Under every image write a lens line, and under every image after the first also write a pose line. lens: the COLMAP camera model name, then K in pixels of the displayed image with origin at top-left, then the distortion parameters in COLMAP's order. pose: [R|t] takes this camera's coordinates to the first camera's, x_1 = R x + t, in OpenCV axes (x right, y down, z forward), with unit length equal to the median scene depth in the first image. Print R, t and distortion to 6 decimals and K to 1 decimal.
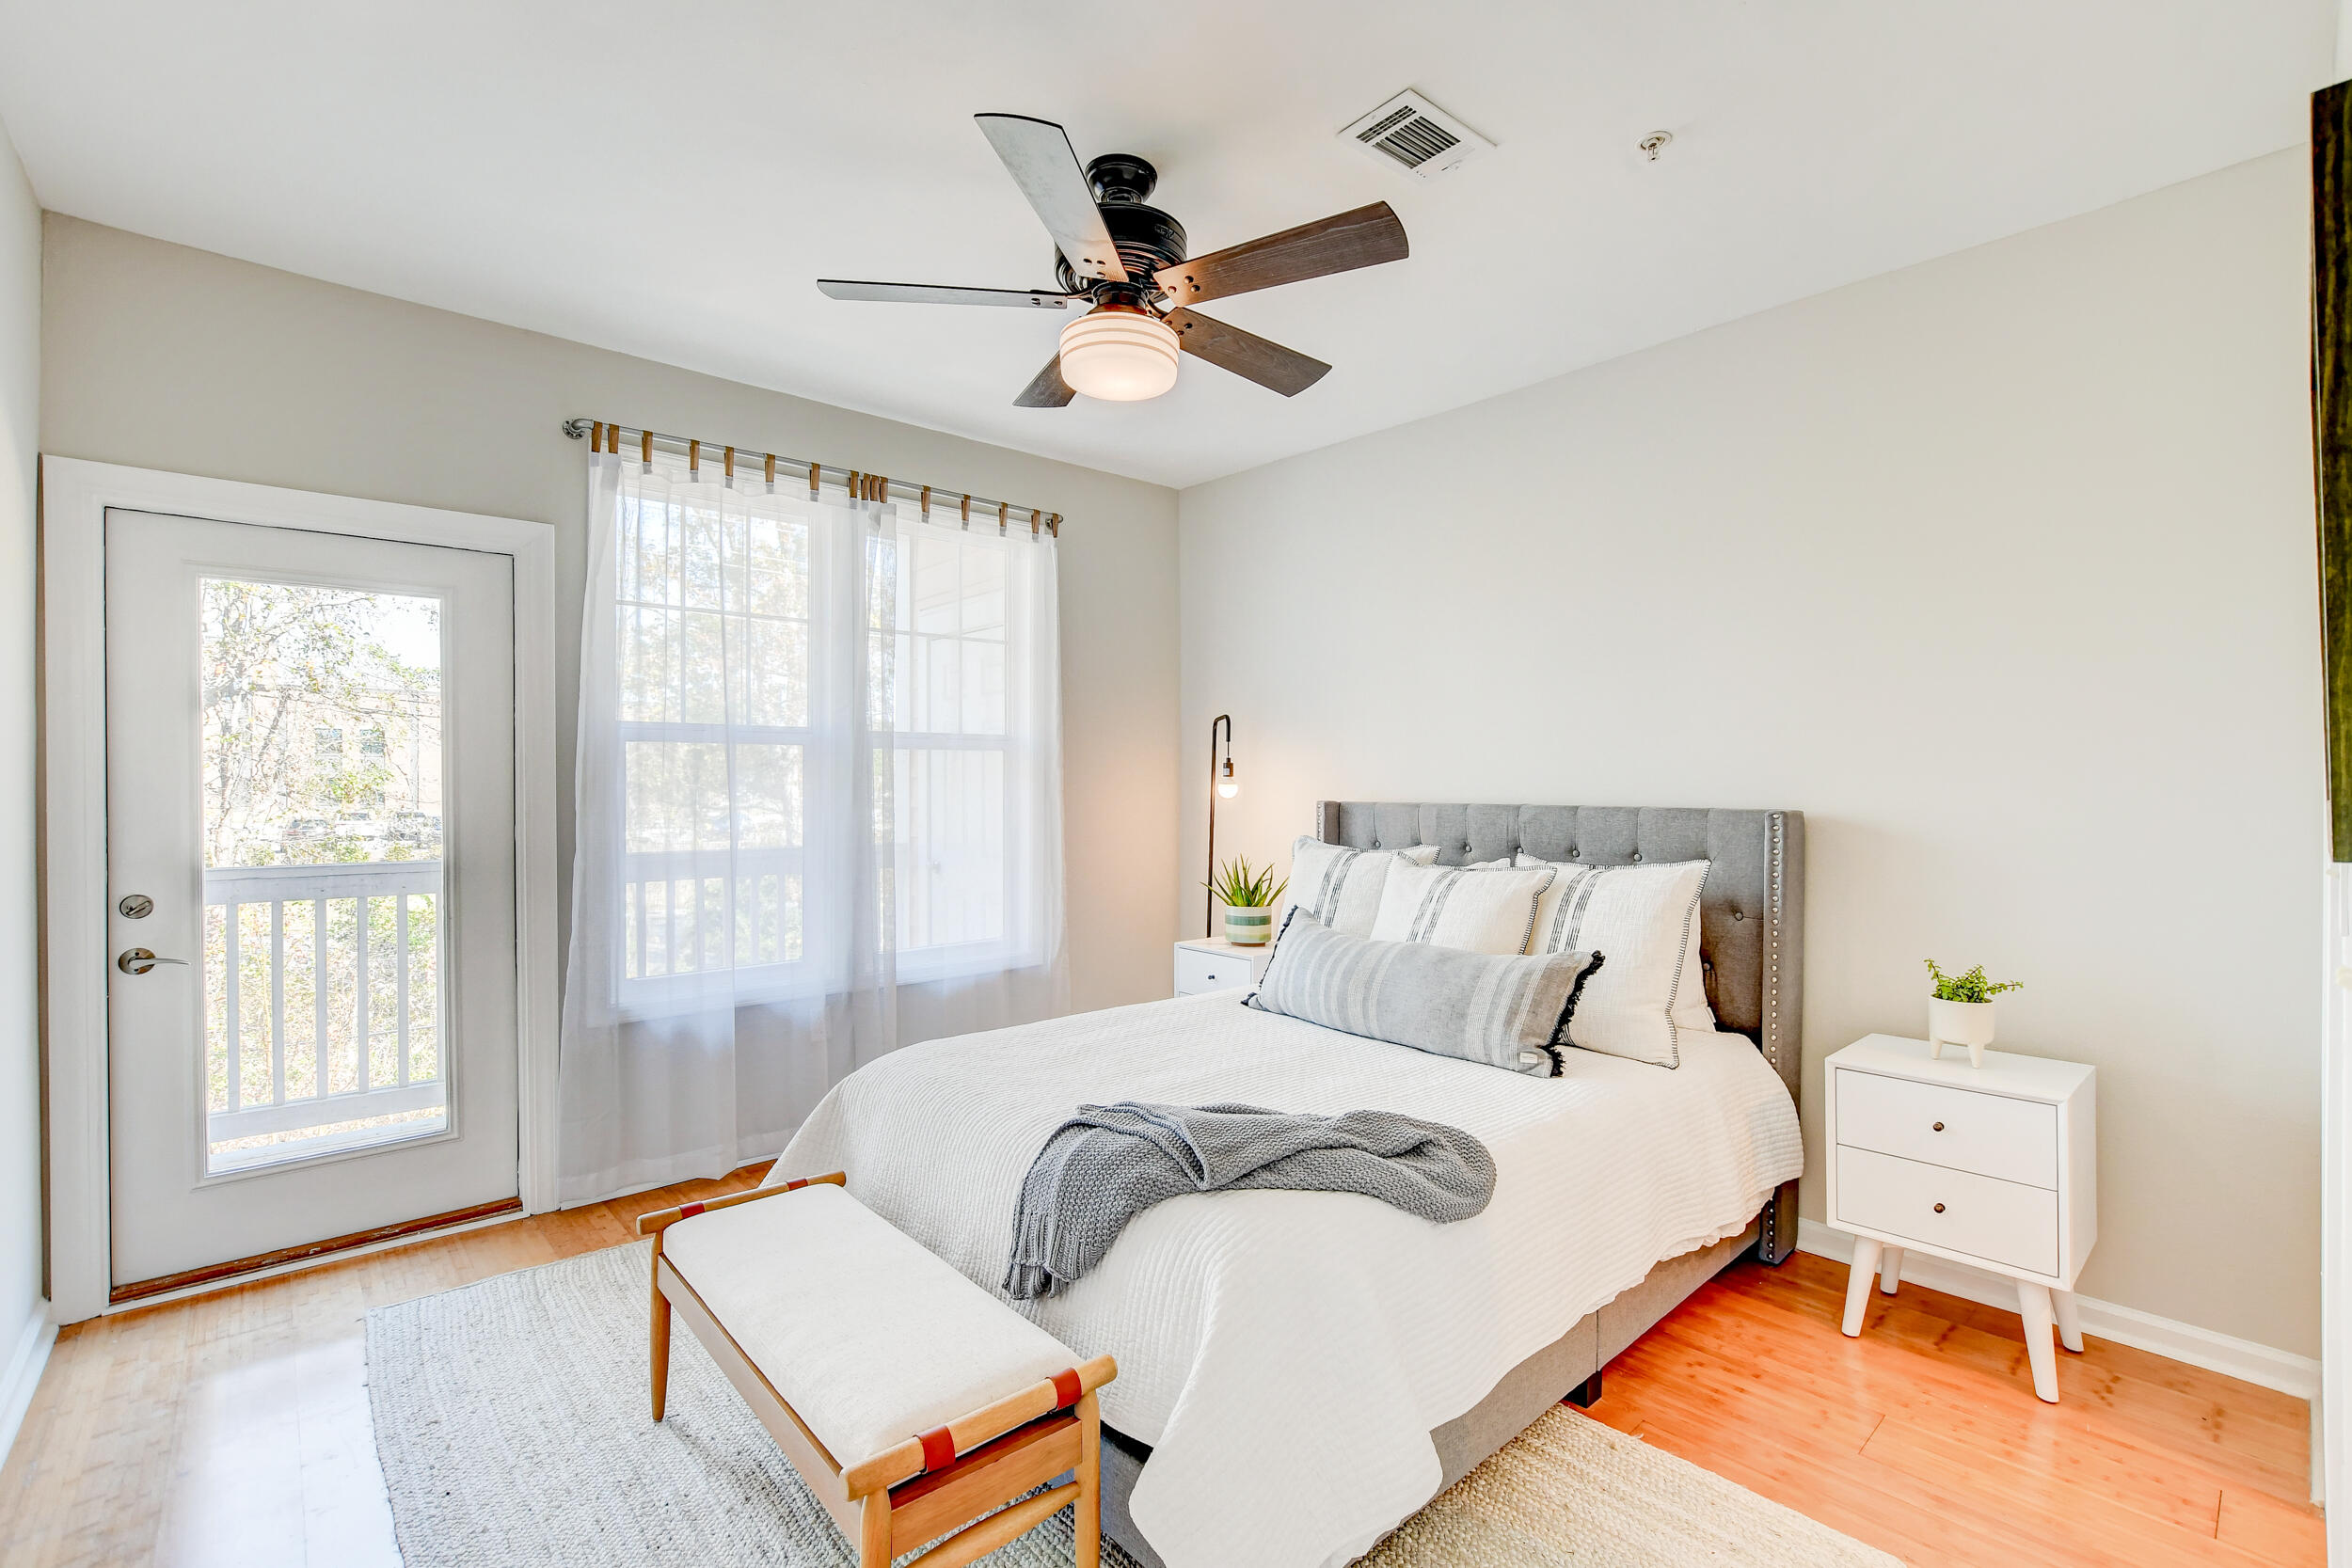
lens RADIAL K [[1040.4, 0, 1182.8], [0, 1040.4, 793.6], [0, 0, 1]] dist [-0.039568, 0.014211]
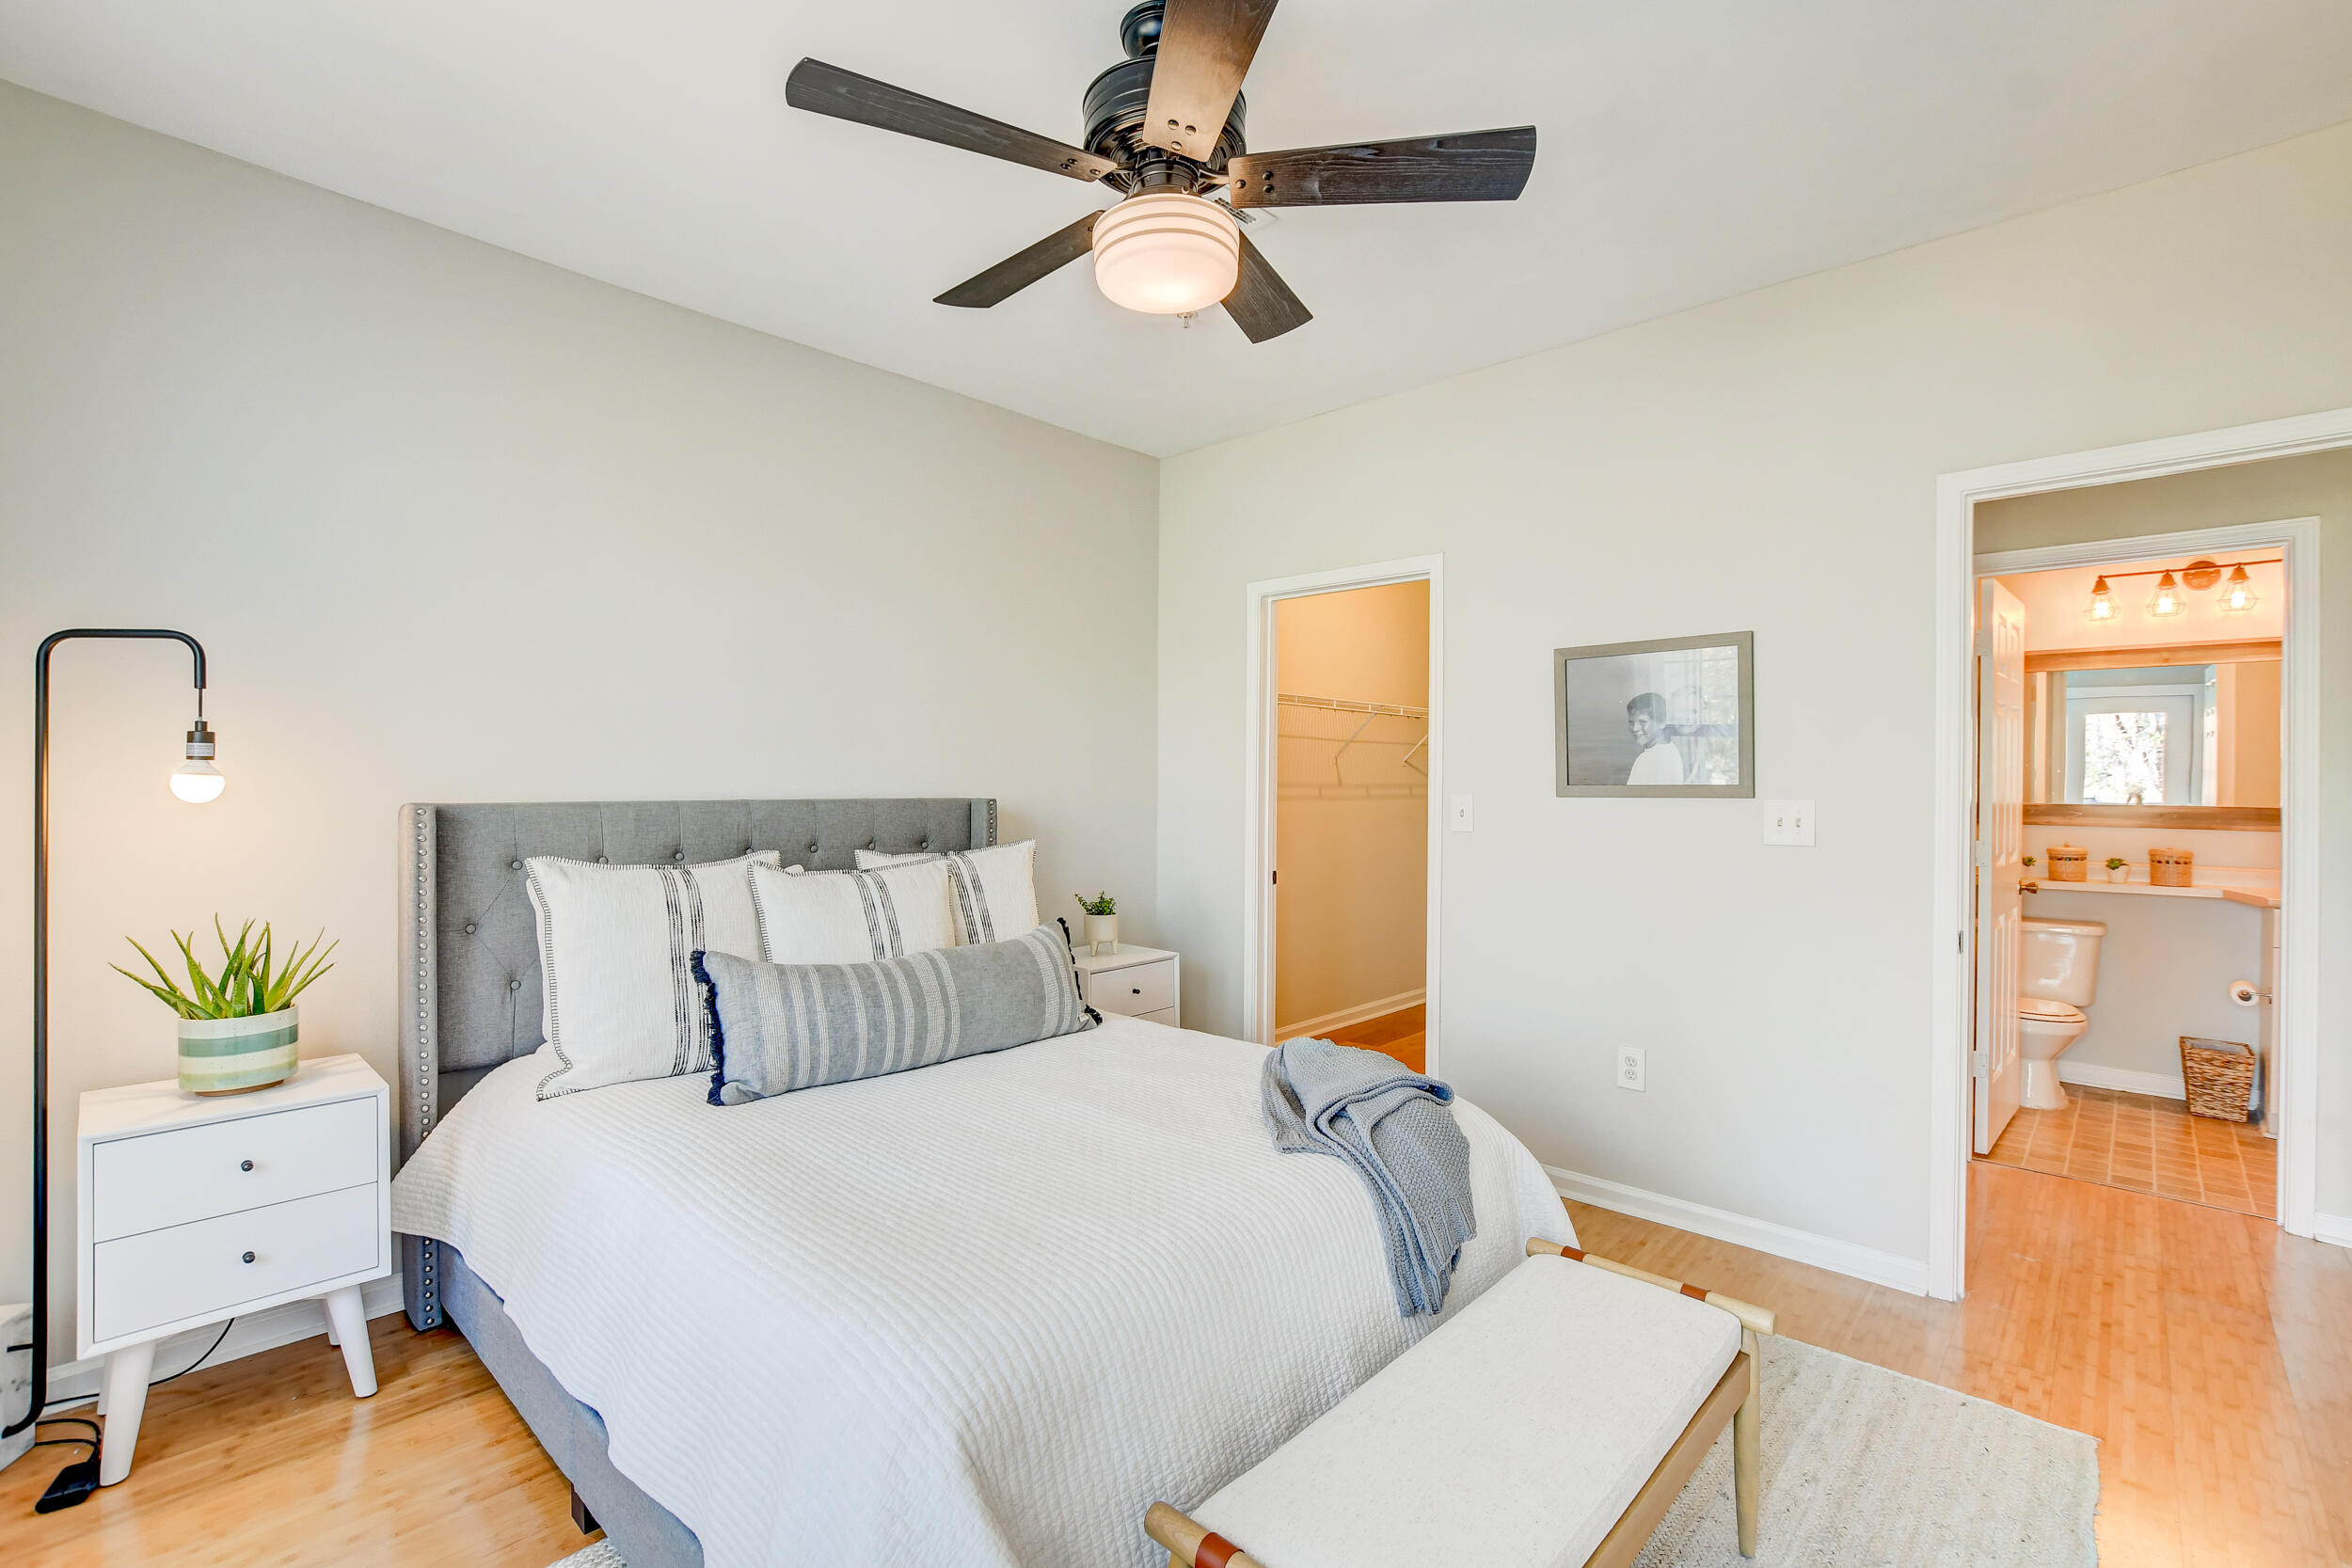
lens RADIAL K [[1040.4, 0, 1182.8], [0, 1040.4, 793.6], [0, 0, 1]] dist [-0.039568, 0.014211]
pose [[-0.099208, -0.010107, 0.995015, -0.649249], [0.014713, 0.999824, 0.011623, 0.001414], [-0.994958, 0.015793, -0.099042, 0.816676]]
